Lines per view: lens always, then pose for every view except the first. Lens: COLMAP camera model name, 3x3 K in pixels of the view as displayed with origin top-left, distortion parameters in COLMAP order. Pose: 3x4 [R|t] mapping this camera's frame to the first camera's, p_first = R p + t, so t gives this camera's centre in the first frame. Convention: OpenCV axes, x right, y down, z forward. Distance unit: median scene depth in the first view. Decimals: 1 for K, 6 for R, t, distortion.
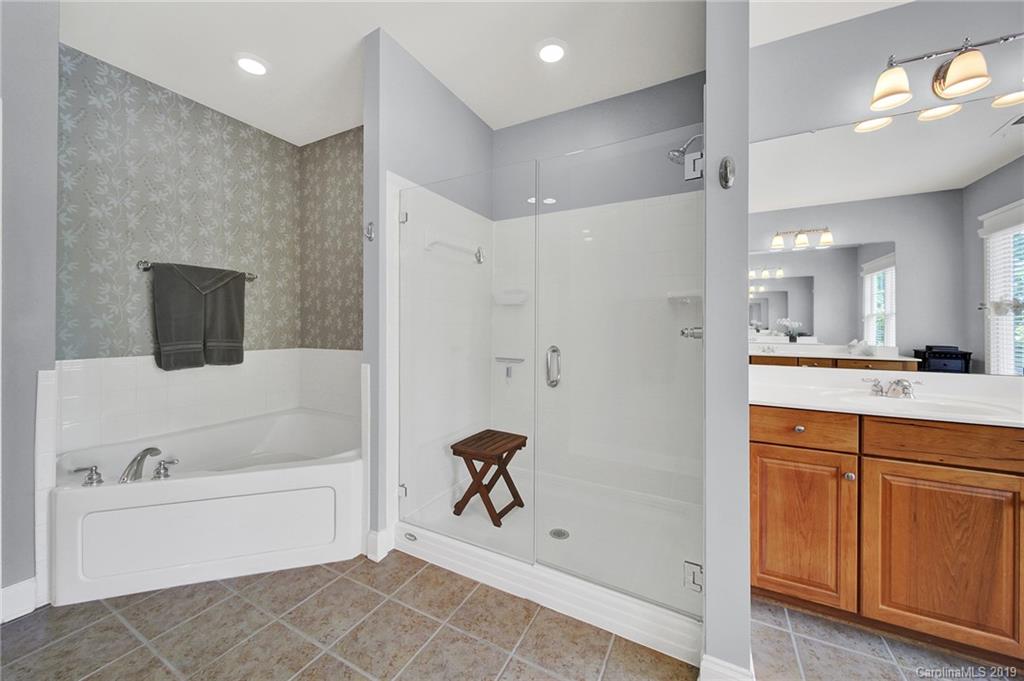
lens RADIAL K [[365.6, 0, 515.9], [0, 365.6, 333.6], [0, 0, 1]] dist [-0.000434, -0.001112]
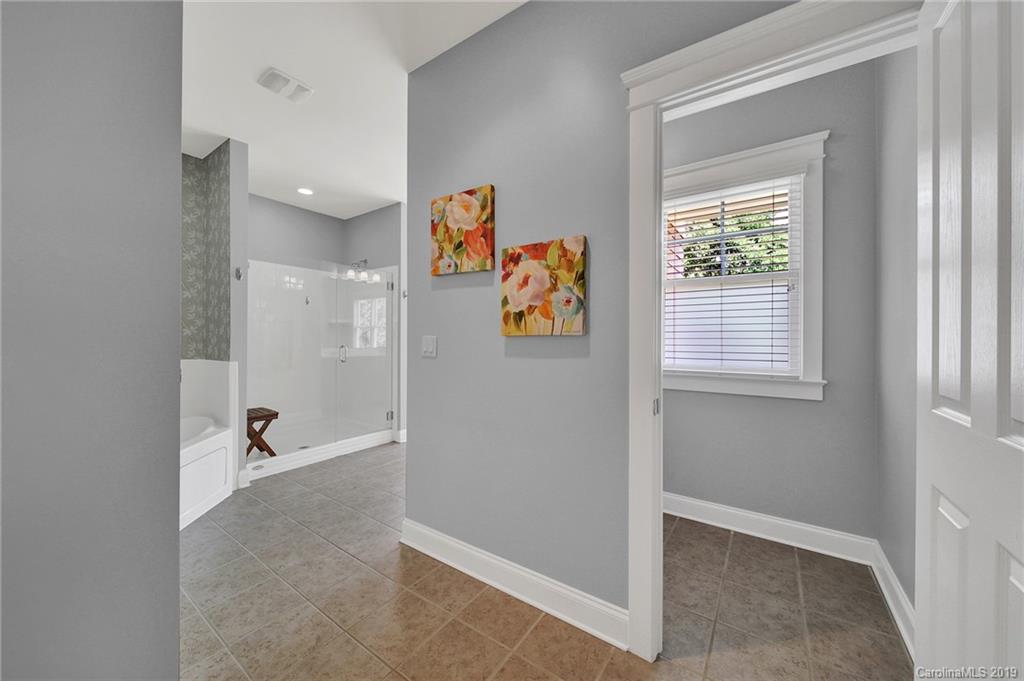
lens RADIAL K [[365.6, 0, 515.9], [0, 365.6, 333.6], [0, 0, 1]] dist [-0.000434, -0.001112]
pose [[0.113942, 0.004204, 0.993479, -2.227568], [0.018890, 0.999801, -0.006397, 0.006330], [-0.993308, 0.019496, 0.113840, -0.390914]]
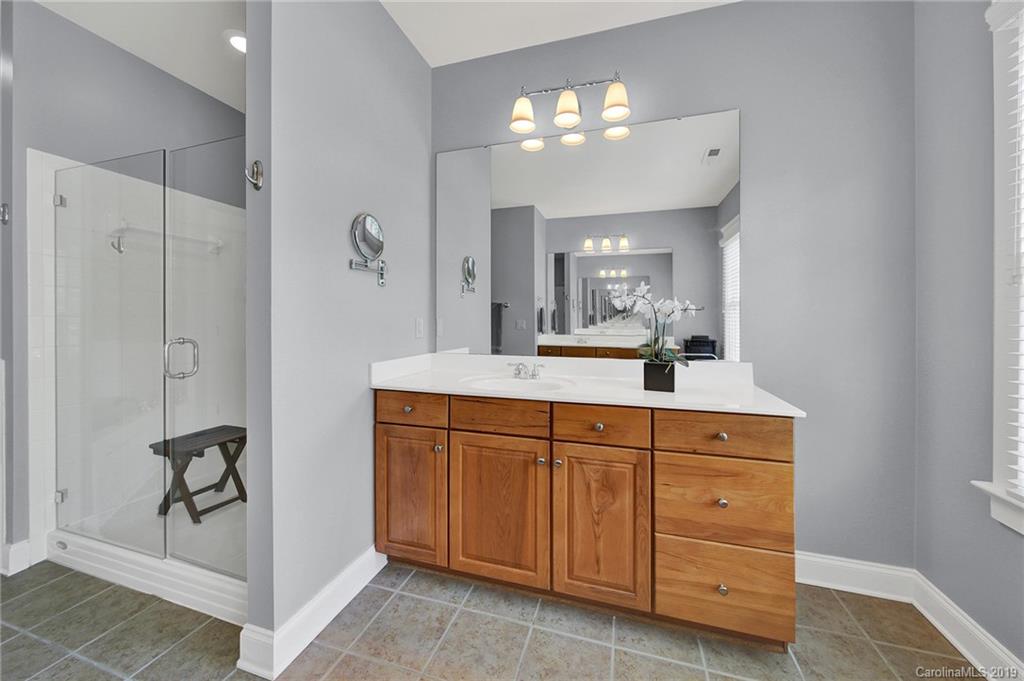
lens RADIAL K [[363.0, 0, 514.7], [0, 363.0, 328.3], [0, 0, 1]] dist [-0.000663, -0.001387]
pose [[0.981695, -0.005202, 0.190387, 0.857690], [0.004923, 0.999986, 0.001938, 0.010803], [-0.190395, -0.000966, 0.981707, -0.152255]]
